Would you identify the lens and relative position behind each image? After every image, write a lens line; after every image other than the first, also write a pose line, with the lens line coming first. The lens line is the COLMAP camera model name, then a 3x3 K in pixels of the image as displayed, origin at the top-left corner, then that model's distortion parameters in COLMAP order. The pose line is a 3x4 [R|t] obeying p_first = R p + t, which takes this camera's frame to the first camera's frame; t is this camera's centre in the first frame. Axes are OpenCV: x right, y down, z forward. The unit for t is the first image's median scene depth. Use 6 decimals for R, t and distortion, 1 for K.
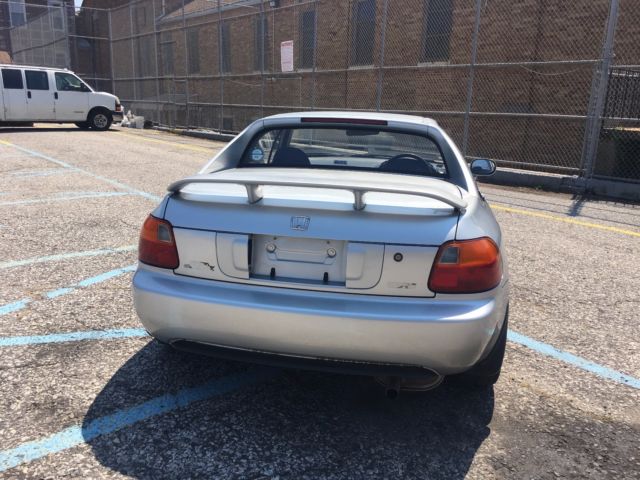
lens RADIAL K [[545.2, 0, 320.0], [0, 545.2, 240.0], [0, 0, 1]] dist [0.082118, -0.116156]
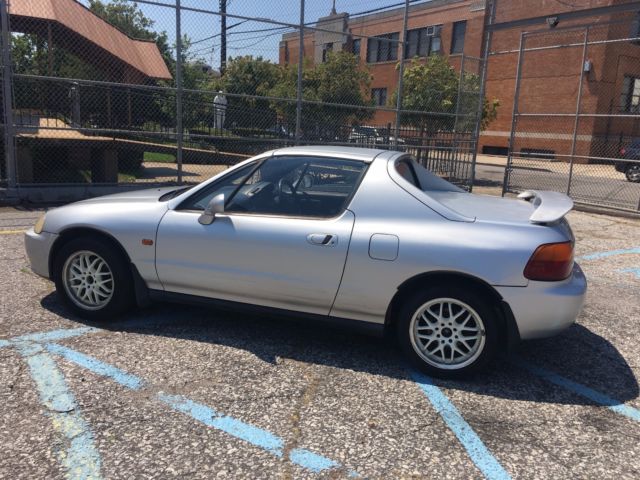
lens RADIAL K [[545.2, 0, 320.0], [0, 545.2, 240.0], [0, 0, 1]] dist [0.082118, -0.116156]
pose [[0.098830, -0.223980, 0.969570, -1.239118], [0.199464, 0.959024, 0.201212, -0.328498], [-0.974908, 0.173509, 0.139456, 1.037827]]
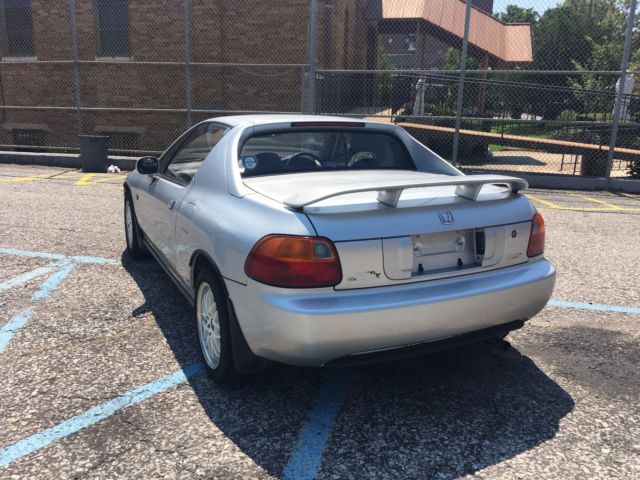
lens RADIAL K [[545.2, 0, 320.0], [0, 545.2, 240.0], [0, 0, 1]] dist [0.082118, -0.116156]
pose [[0.787138, -0.160396, 0.595555, -0.619350], [0.155546, 0.986007, 0.059970, -0.064078], [-0.596841, 0.045432, 0.801073, 0.176886]]
